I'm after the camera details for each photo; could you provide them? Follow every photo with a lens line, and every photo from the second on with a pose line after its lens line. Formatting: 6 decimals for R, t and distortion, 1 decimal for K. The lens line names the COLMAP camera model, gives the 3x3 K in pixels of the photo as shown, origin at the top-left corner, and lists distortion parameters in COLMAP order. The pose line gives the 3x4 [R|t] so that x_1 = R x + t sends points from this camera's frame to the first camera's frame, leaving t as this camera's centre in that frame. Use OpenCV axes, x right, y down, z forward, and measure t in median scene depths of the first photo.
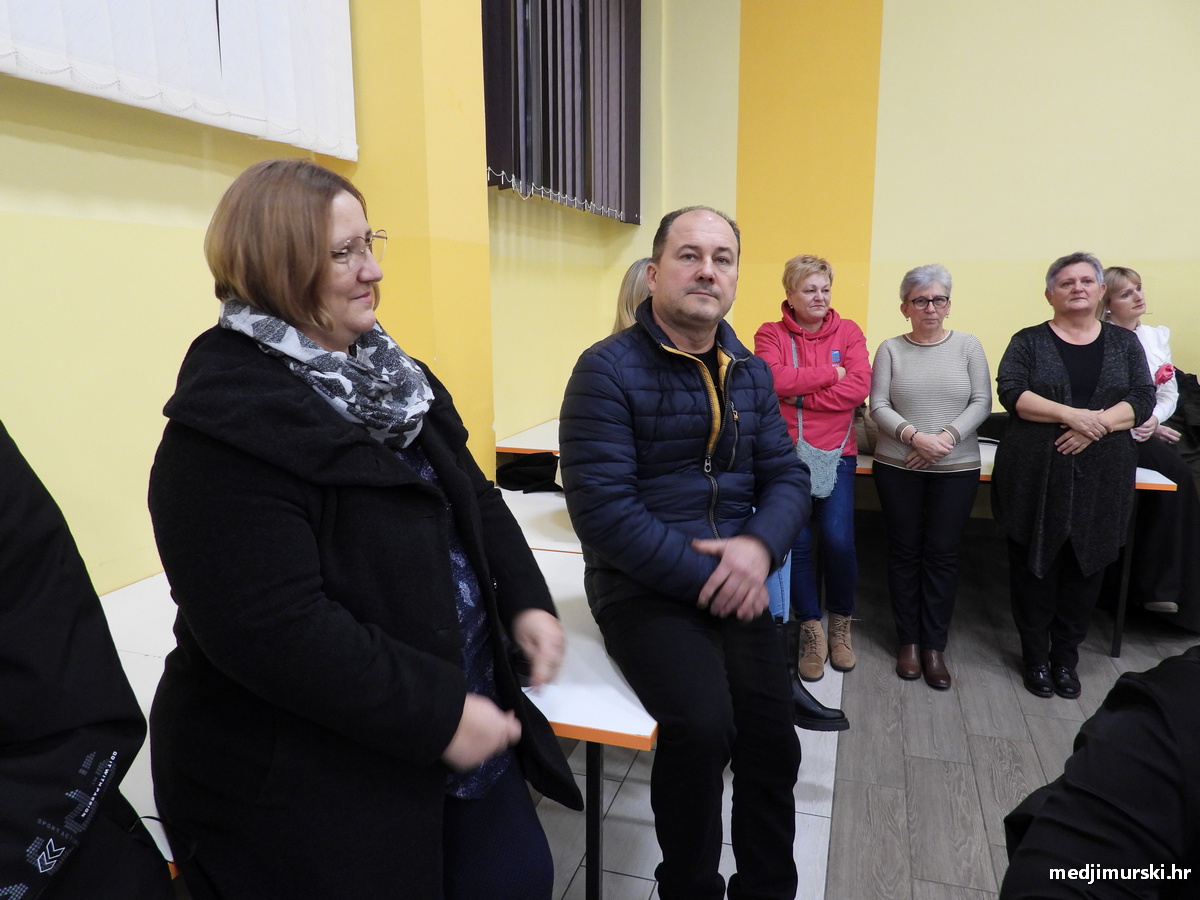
lens RADIAL K [[860.7, 0, 597.5], [0, 860.7, 450.1], [0, 0, 1]] dist [-0.039092, 0.018200]
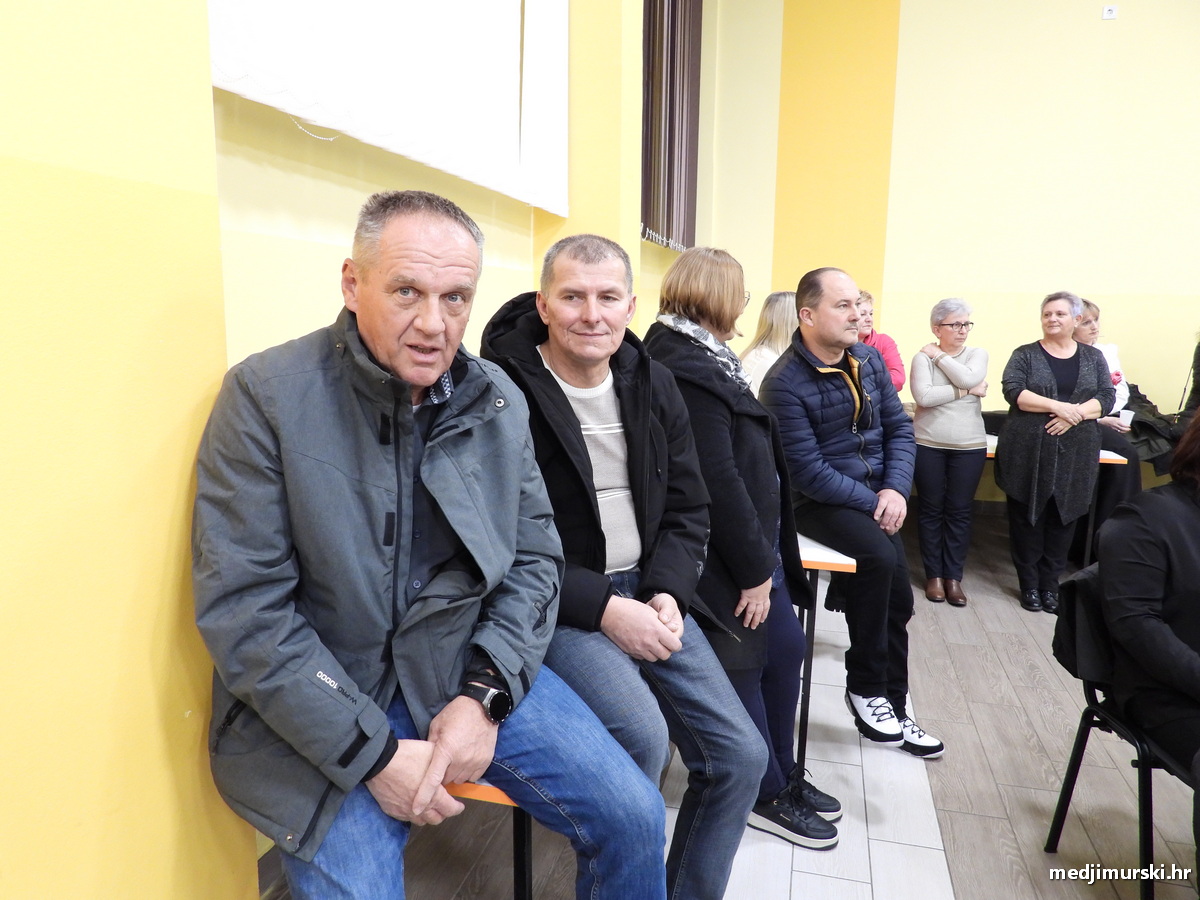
lens RADIAL K [[860.7, 0, 589.5], [0, 860.7, 447.1], [0, 0, 1]] dist [-0.039092, 0.018200]
pose [[0.998743, 0.014532, 0.047962, -0.274315], [-0.013652, 0.999733, -0.018627, 0.059126], [-0.048220, 0.017949, 0.998675, -0.359349]]
